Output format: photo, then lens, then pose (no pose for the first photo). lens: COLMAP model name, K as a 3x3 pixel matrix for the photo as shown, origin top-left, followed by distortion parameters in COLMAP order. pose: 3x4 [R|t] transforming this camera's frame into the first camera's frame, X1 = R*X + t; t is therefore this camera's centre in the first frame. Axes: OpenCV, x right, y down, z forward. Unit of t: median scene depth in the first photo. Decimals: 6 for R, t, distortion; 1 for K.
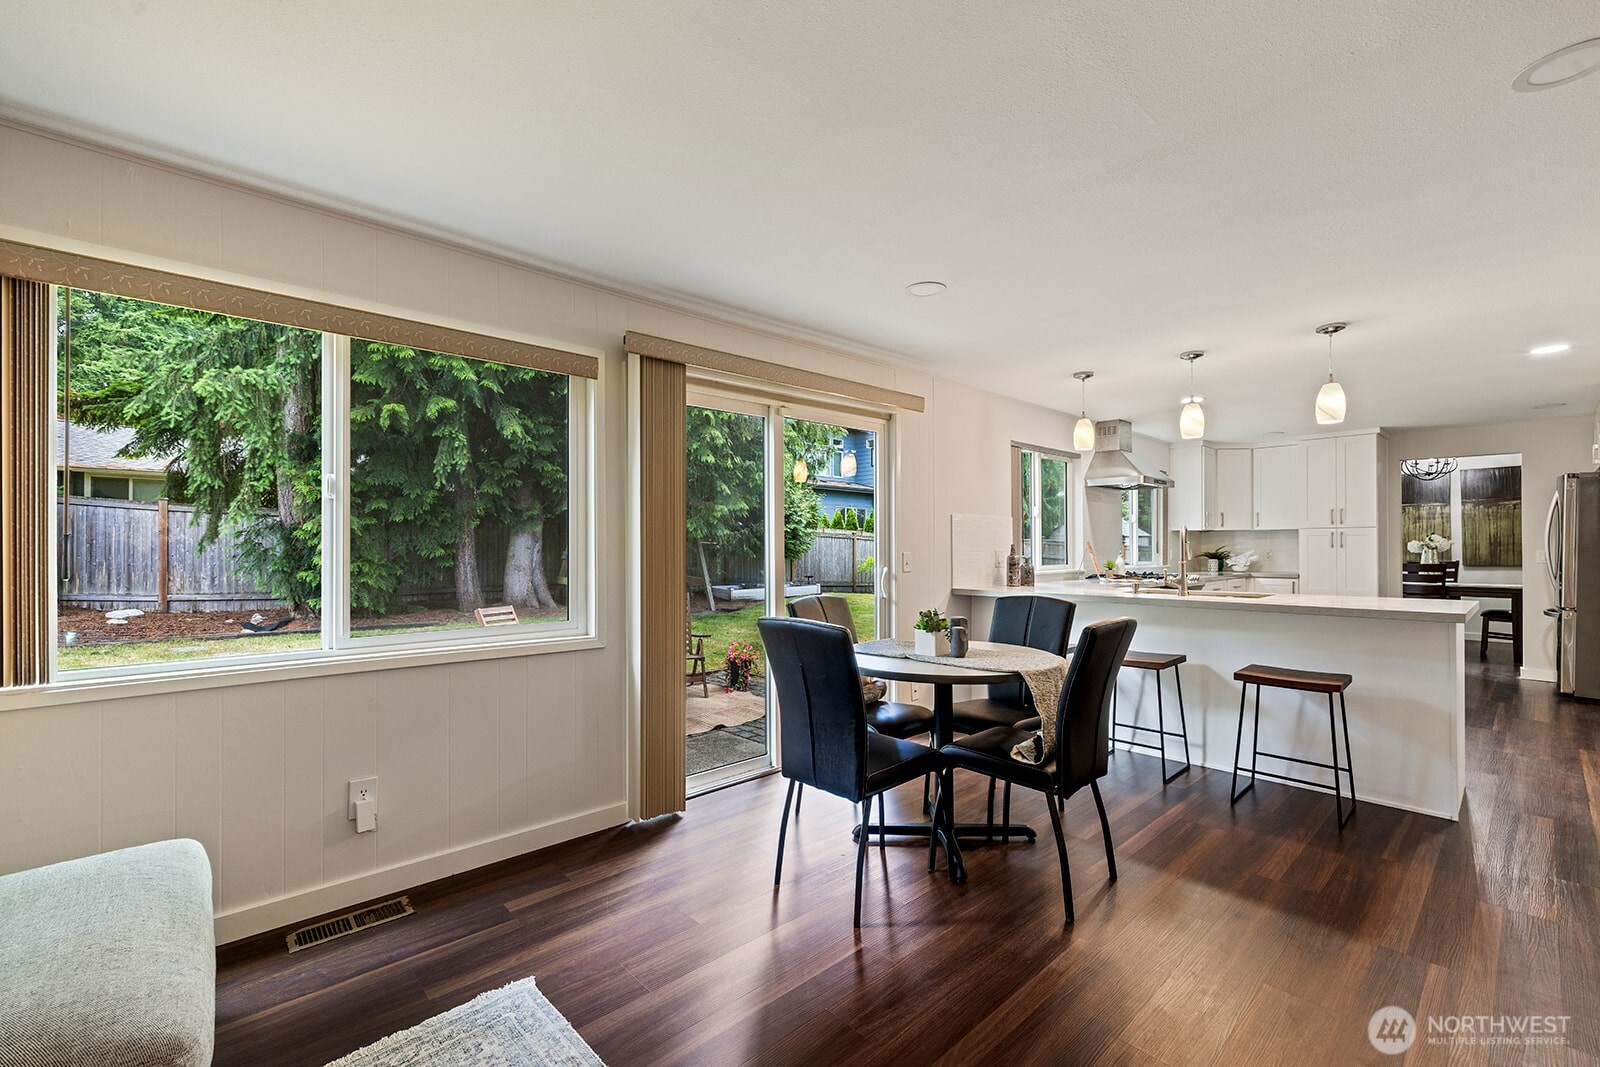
lens RADIAL K [[679.2, 0, 798.9], [0, 679.2, 544.0], [0, 0, 1]] dist [0.007451, -0.000052]
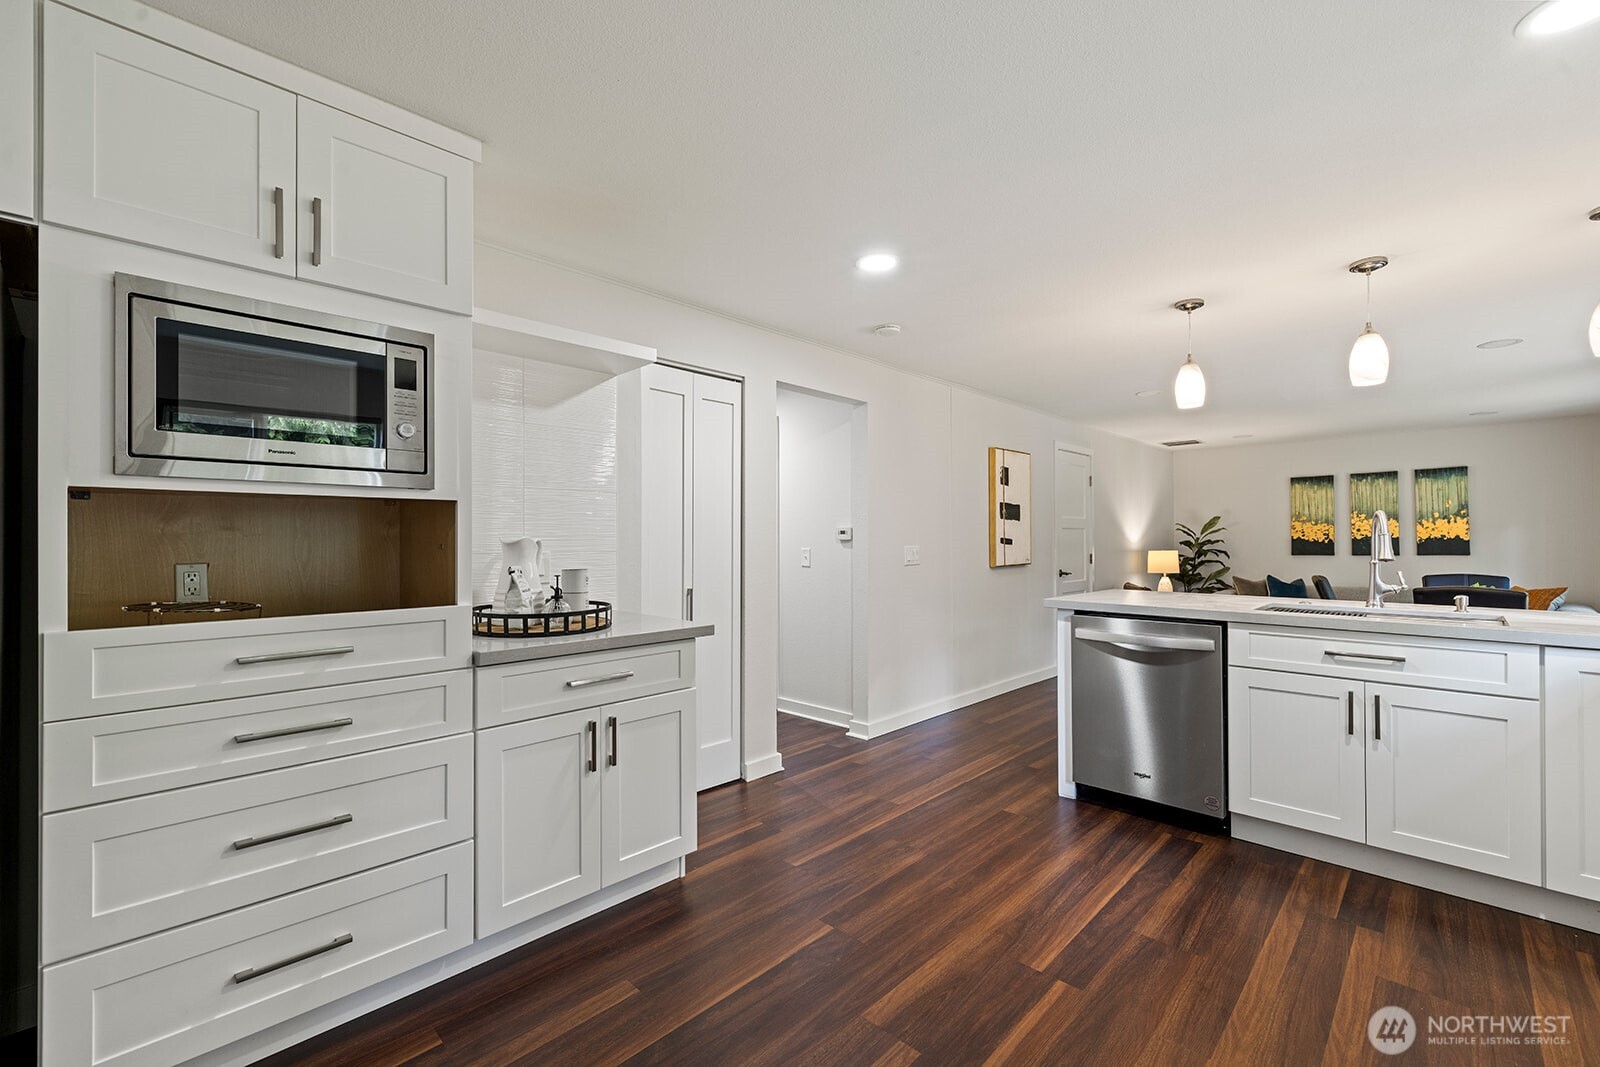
lens RADIAL K [[672.0, 0, 791.5], [0, 672.0, 534.7], [0, 0, 1]] dist [0.001548, -0.000035]
pose [[-0.998967, 0.004041, -0.045269, 0.537915], [0.004634, 0.999905, -0.013005, 0.000961], [0.045212, -0.013202, -0.998890, 0.748428]]
